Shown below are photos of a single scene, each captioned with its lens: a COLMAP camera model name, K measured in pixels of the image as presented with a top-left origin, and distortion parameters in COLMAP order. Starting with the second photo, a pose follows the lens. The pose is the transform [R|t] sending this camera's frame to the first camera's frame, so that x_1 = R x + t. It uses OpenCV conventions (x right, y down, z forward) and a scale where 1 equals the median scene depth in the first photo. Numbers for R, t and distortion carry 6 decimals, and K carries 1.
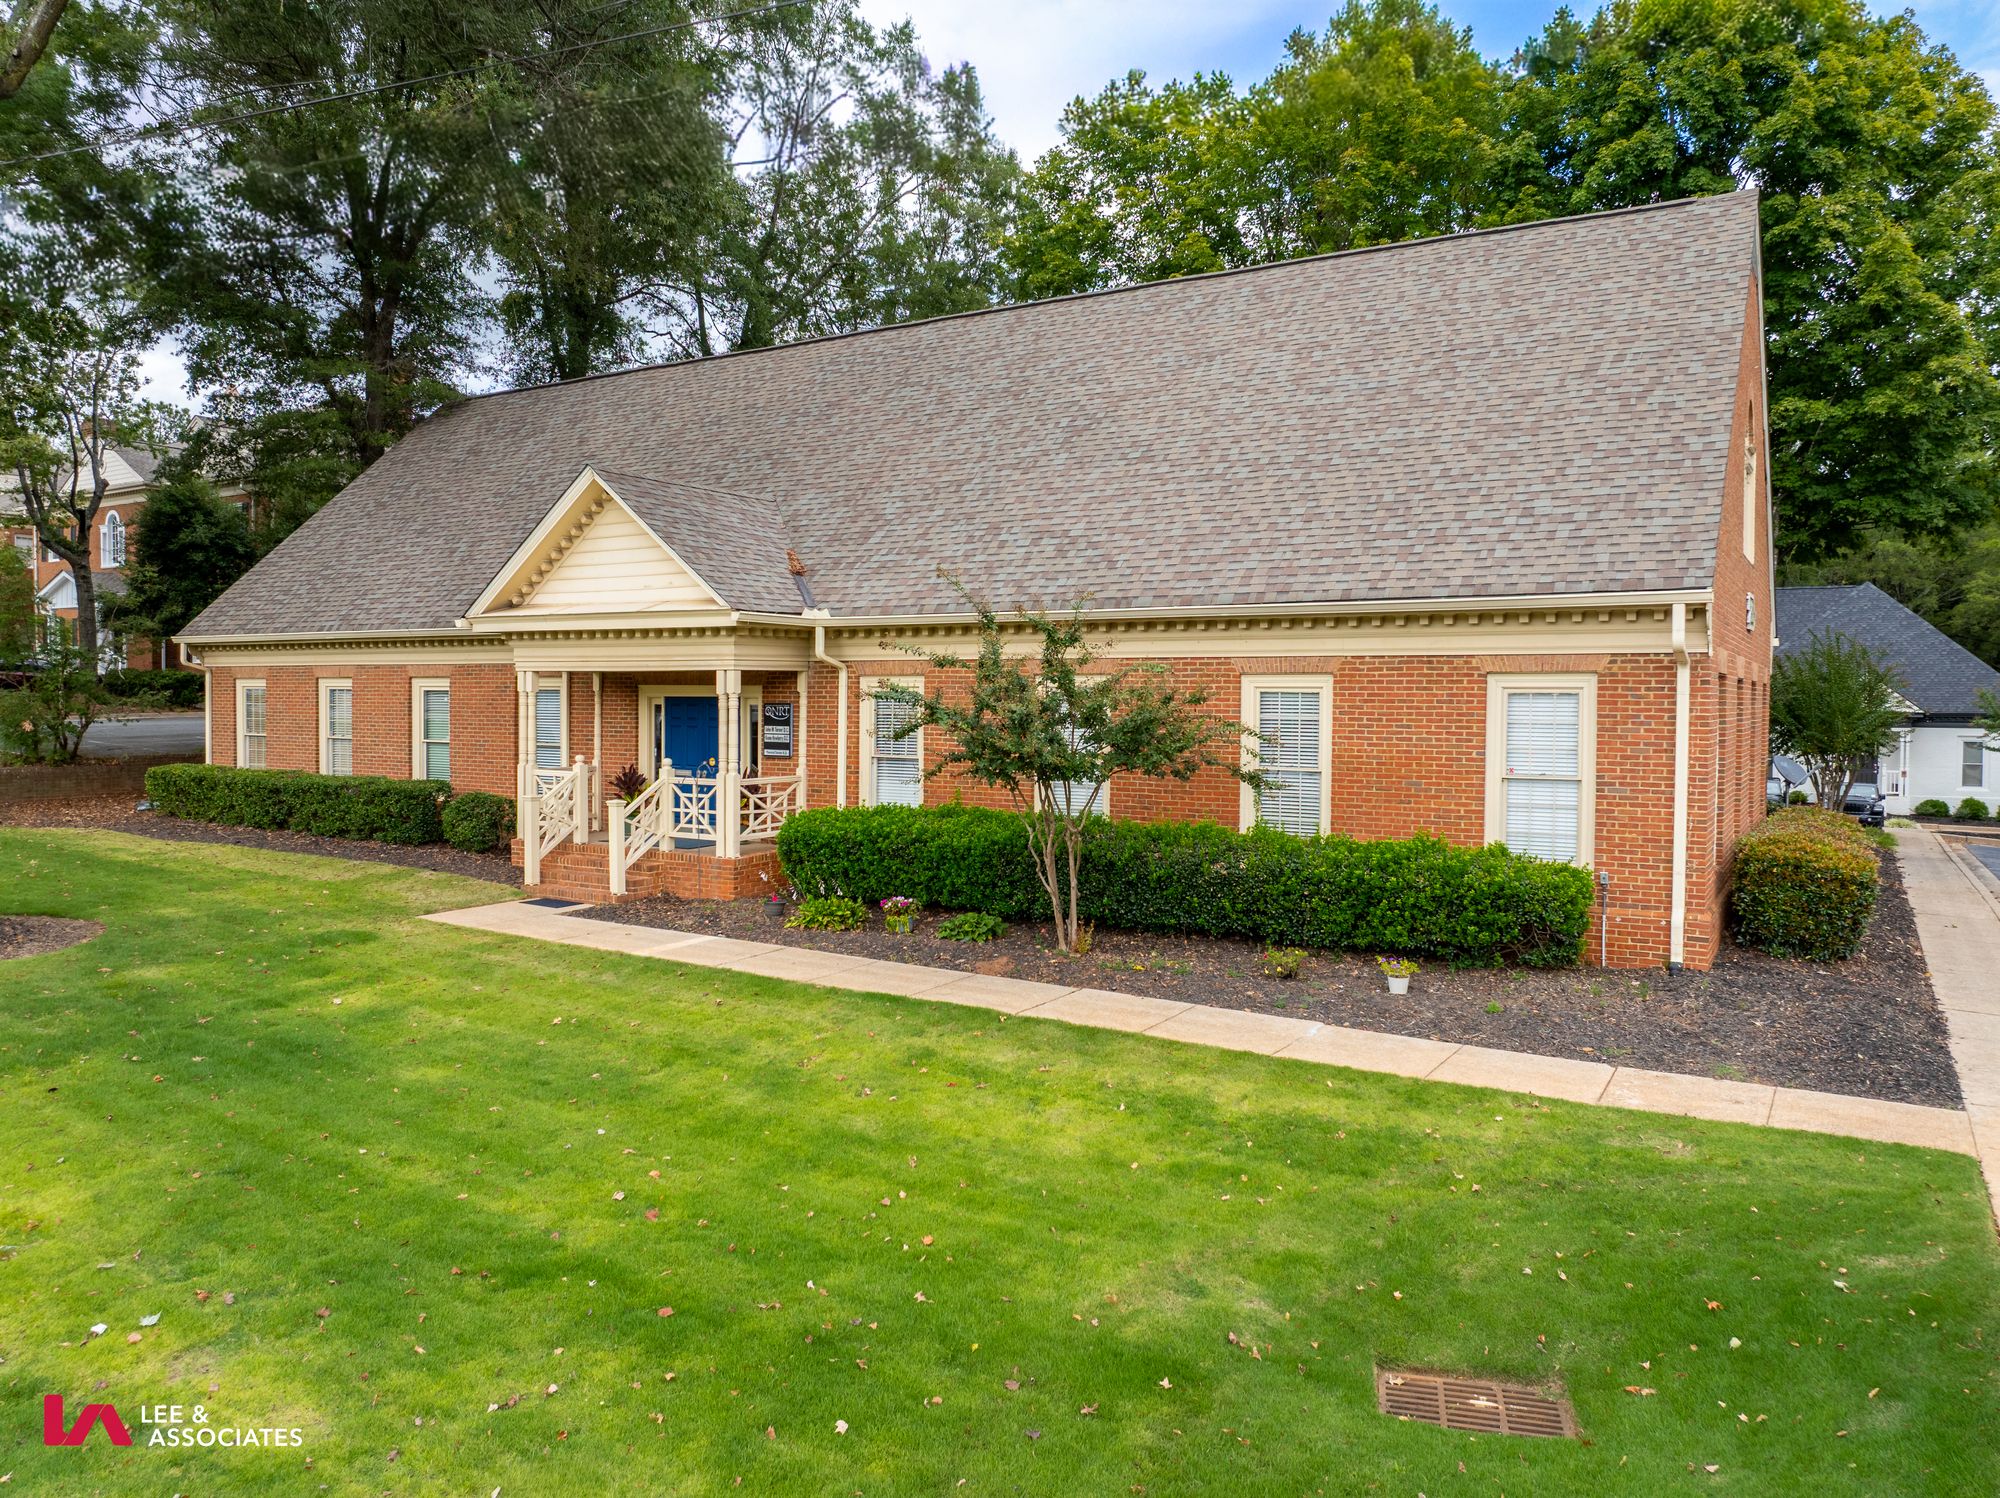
lens RADIAL K [[1418.1, 0, 1000.3], [0, 1418.1, 745.8], [0, 0, 1]] dist [-0.047340, 0.012808]
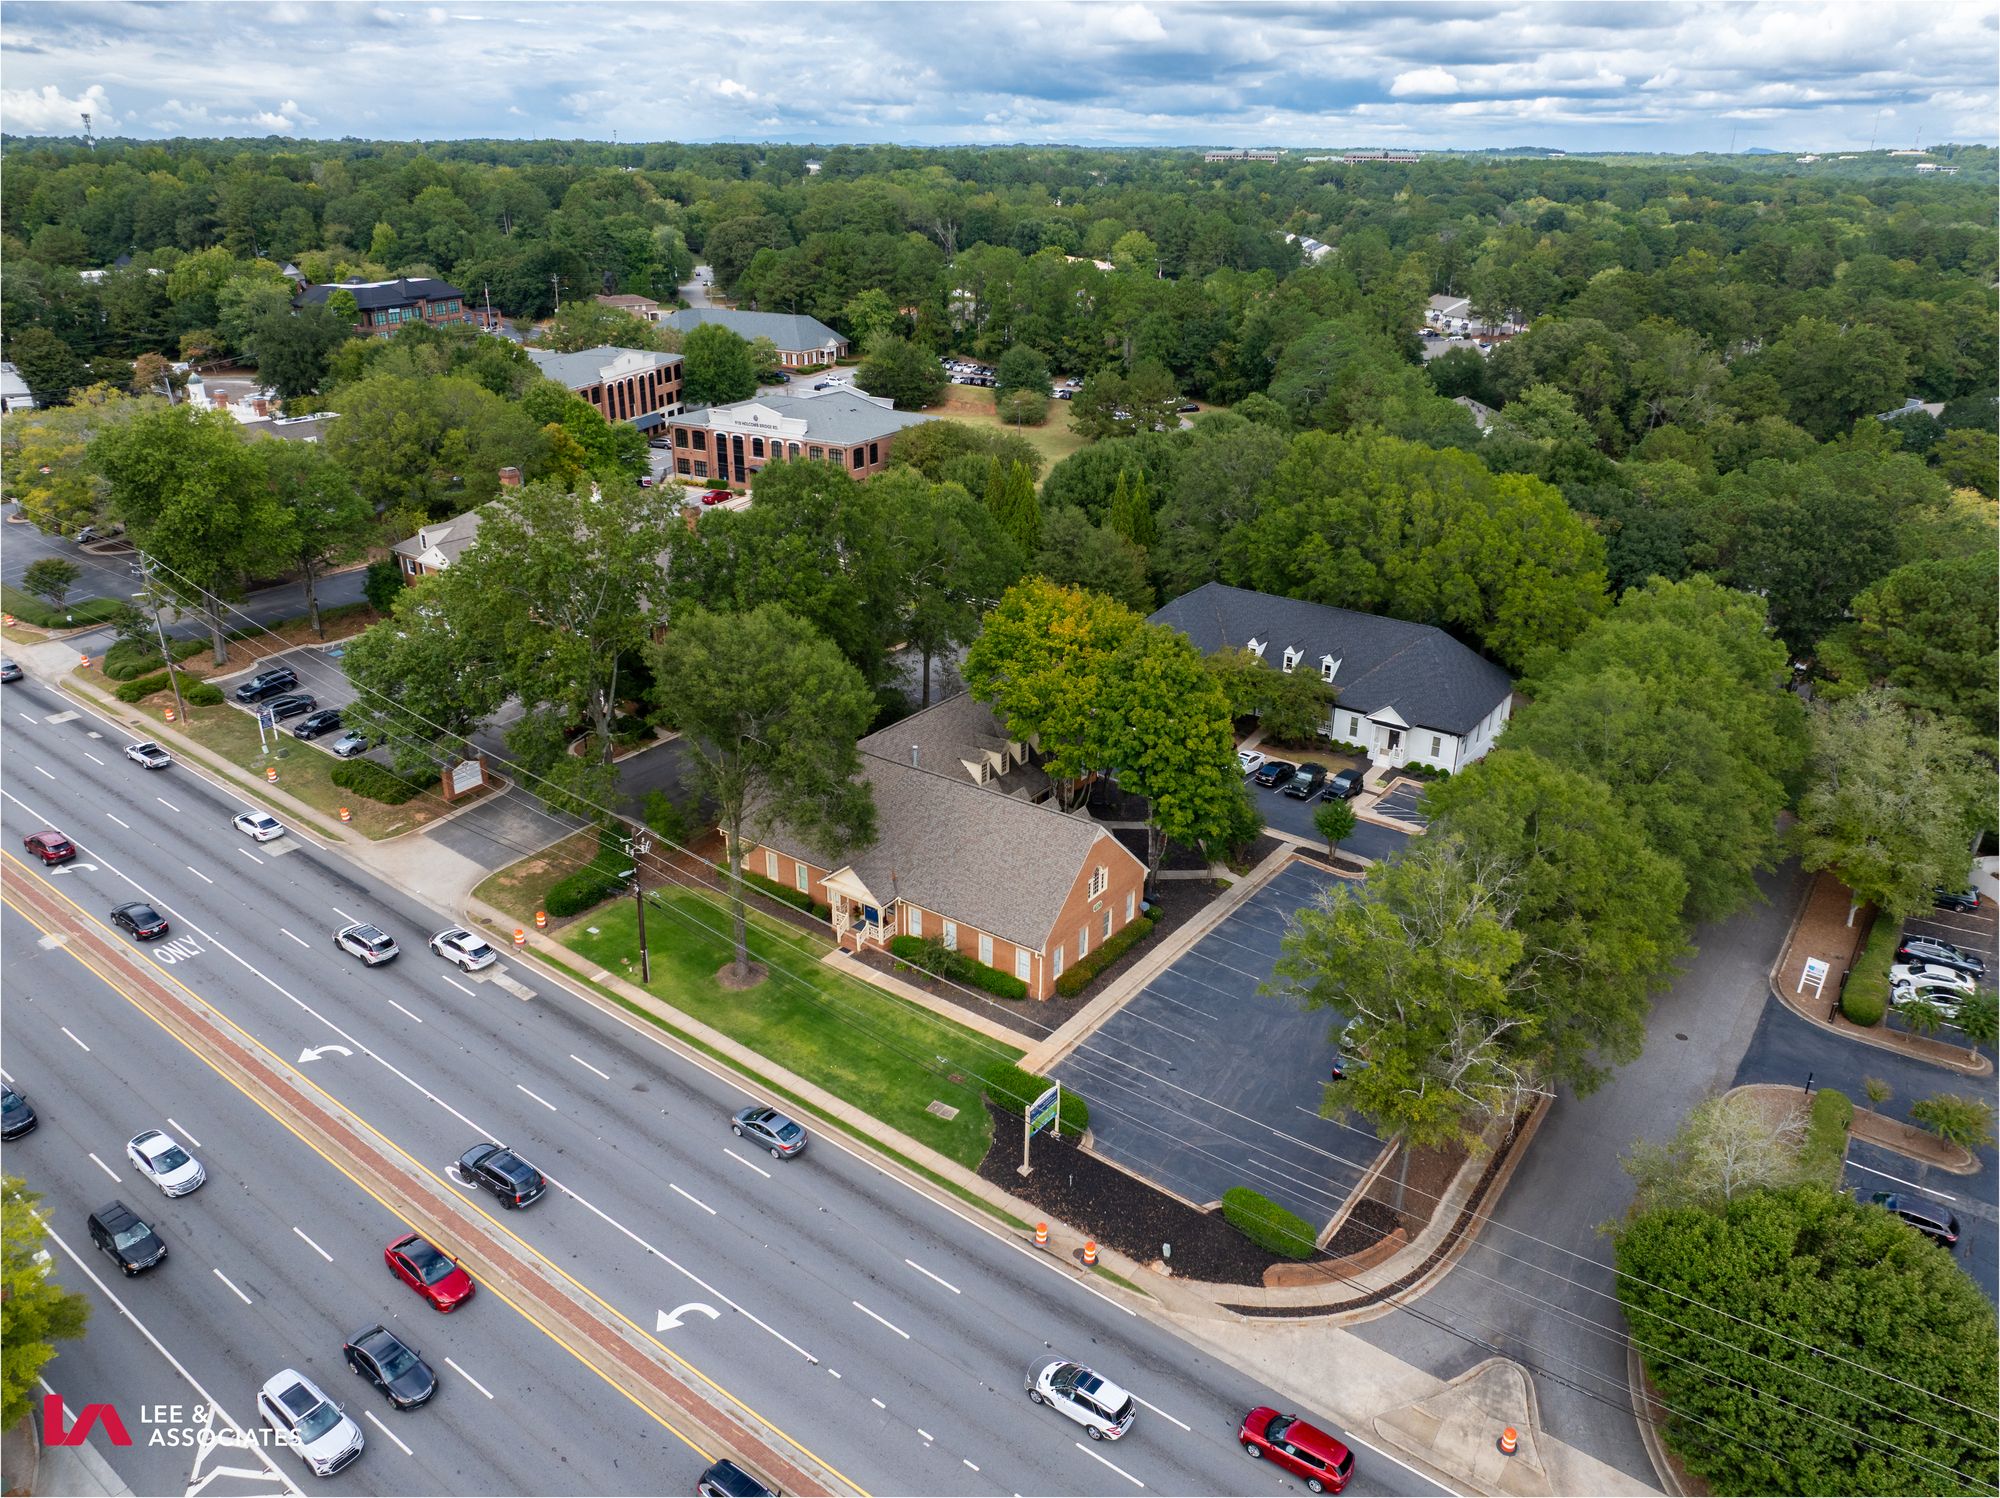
lens RADIAL K [[1418.1, 0, 1010.5], [0, 1418.1, 756.5], [0, 0, 1]] dist [-0.047340, 0.012808]
pose [[0.996629, 0.028262, -0.077025, 0.582653], [0.003089, 0.925207, 0.379451, -2.278241], [0.081988, -0.378409, 0.922000, -3.077188]]
